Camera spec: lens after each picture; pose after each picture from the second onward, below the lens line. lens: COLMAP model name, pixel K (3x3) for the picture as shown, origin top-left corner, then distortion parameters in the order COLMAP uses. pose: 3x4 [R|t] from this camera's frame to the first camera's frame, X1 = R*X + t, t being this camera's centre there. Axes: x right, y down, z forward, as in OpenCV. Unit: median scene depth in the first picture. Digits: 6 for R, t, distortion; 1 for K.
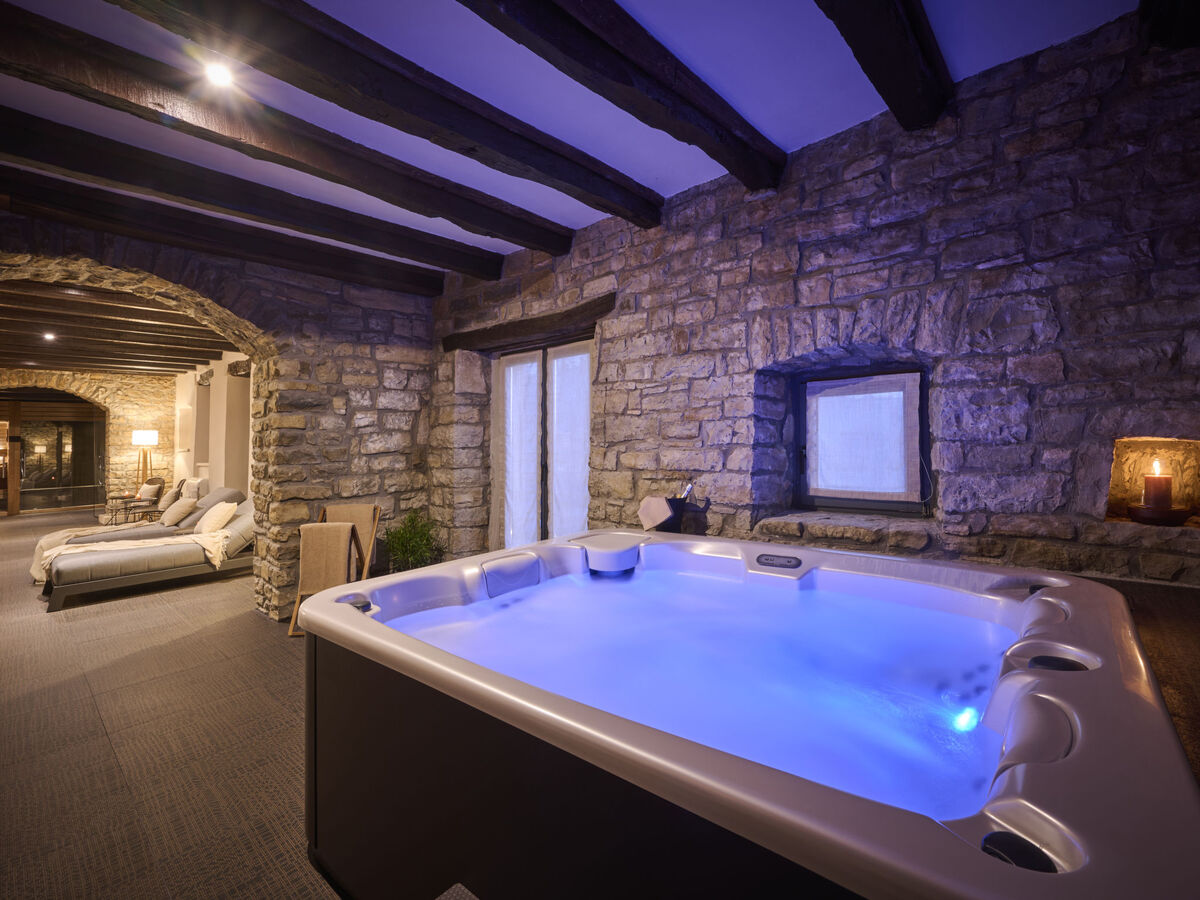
lens RADIAL K [[537.5, 0, 570.4], [0, 537.5, 416.0], [0, 0, 1]] dist [-0.001751, -0.000220]
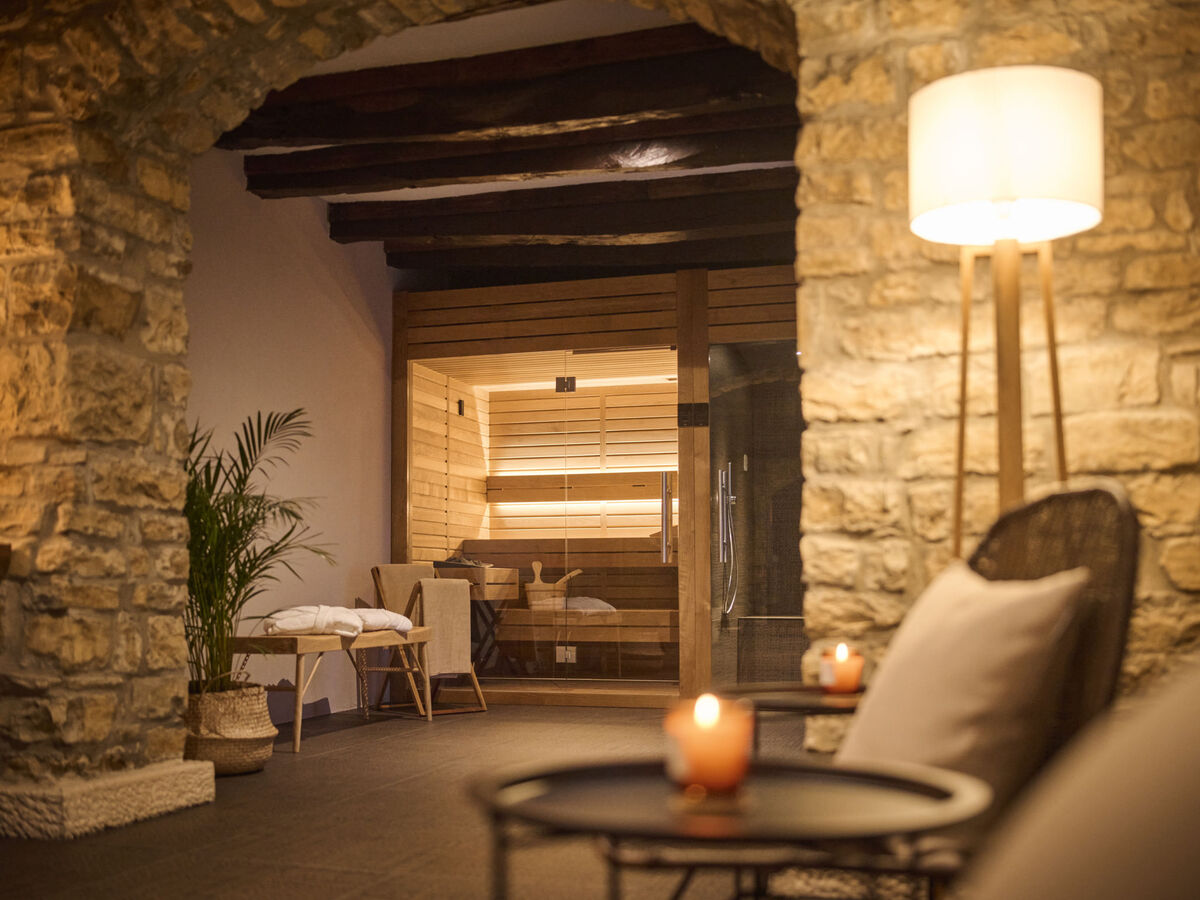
lens RADIAL K [[1441.8, 0, 472.1], [0, 1441.8, 479.4], [0, 0, 1]] dist [-0.023145, -0.029646]
pose [[0.421966, -0.030126, -0.906111, -1.279201], [0.030658, 0.999350, -0.018948, 0.238087], [0.906093, -0.019784, 0.422615, 1.728090]]
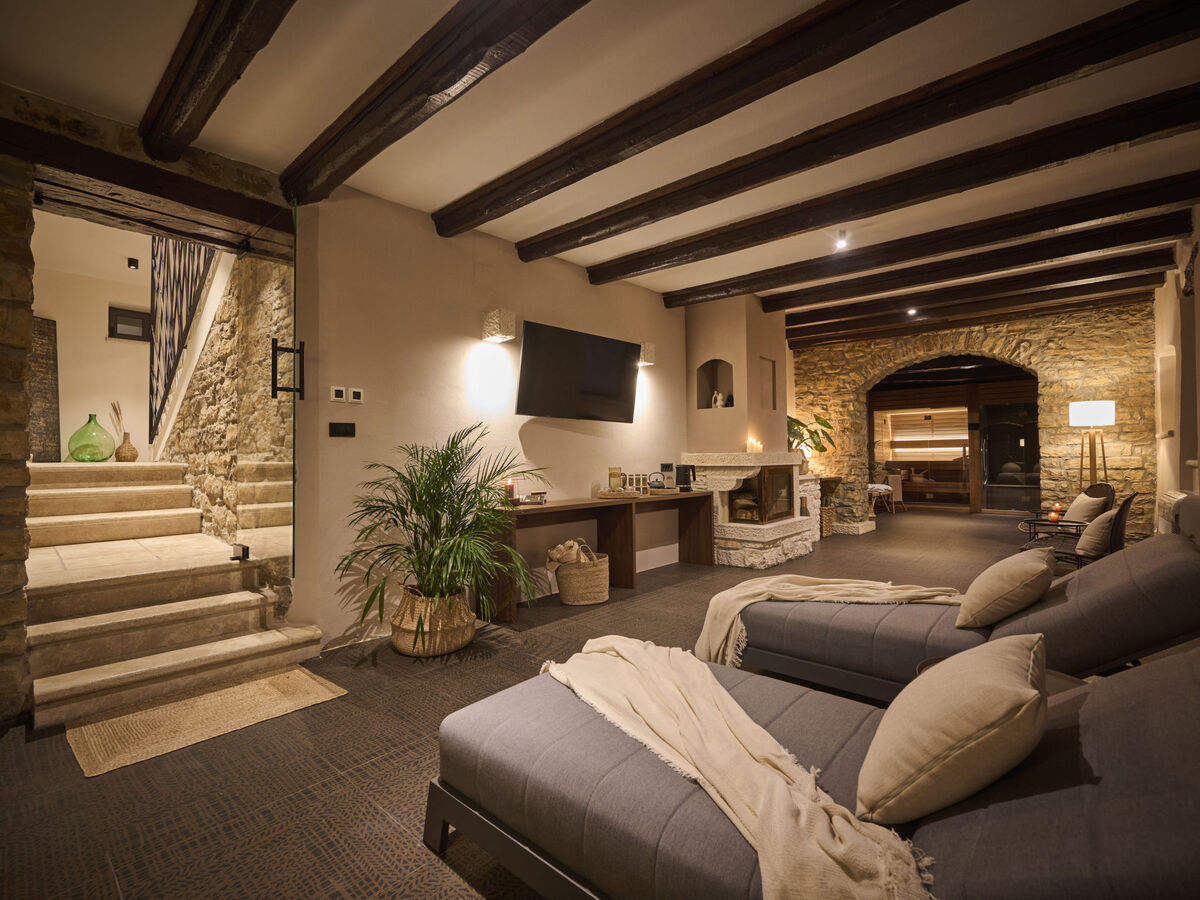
lens RADIAL K [[543.7, 0, 595.3], [0, 543.7, 441.3], [0, 0, 1]] dist [-0.001247, -0.000291]
pose [[0.052059, -0.000112, -0.998644, -0.511331], [0.054372, 0.998517, 0.002723, 0.087559], [0.997163, -0.054440, 0.051988, 0.953598]]
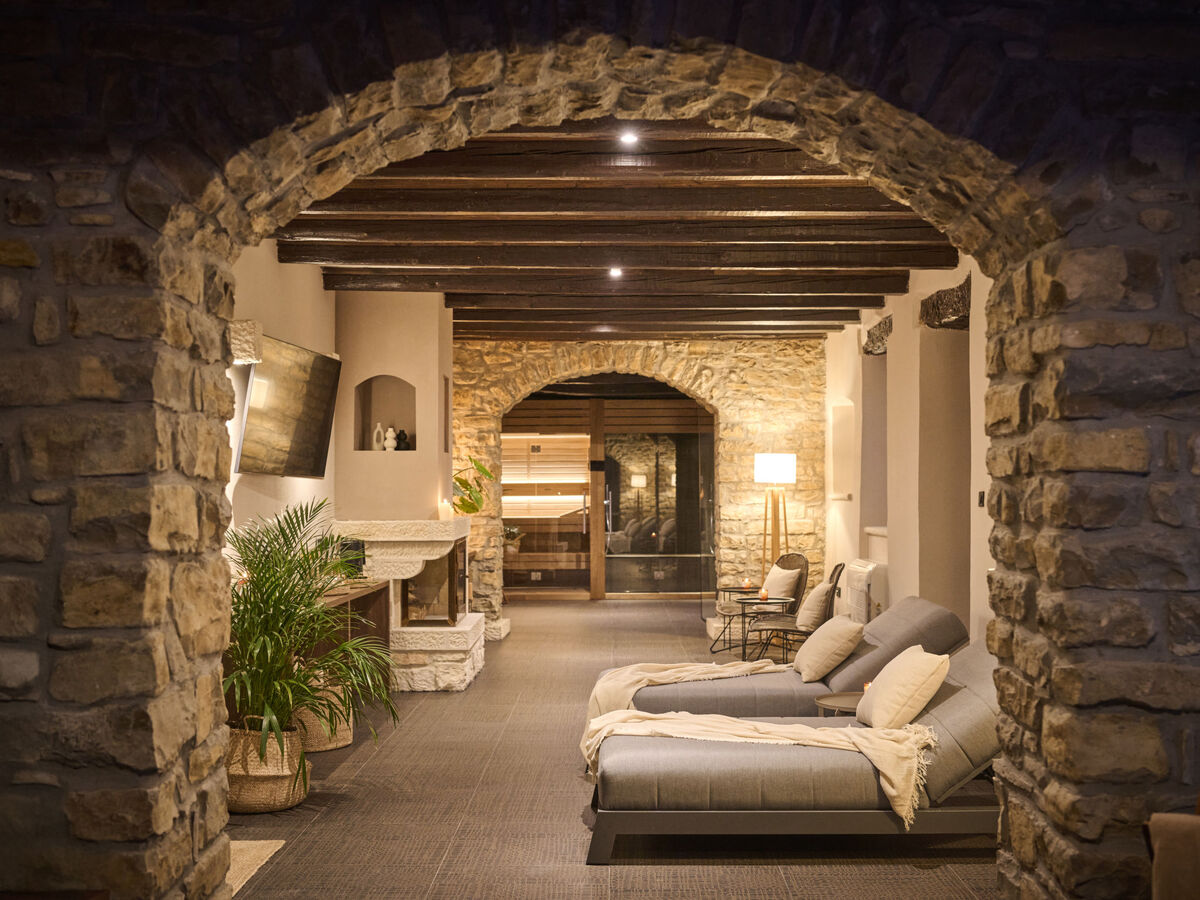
lens RADIAL K [[1276.7, 0, 596.5], [0, 1276.7, 413.7], [0, 0, 1]] dist [-0.021329, -0.019684]
pose [[0.683496, -0.017728, -0.729738, -0.138976], [0.018362, 0.999806, -0.007091, -0.007660], [0.729723, -0.008553, 0.683690, 0.216492]]
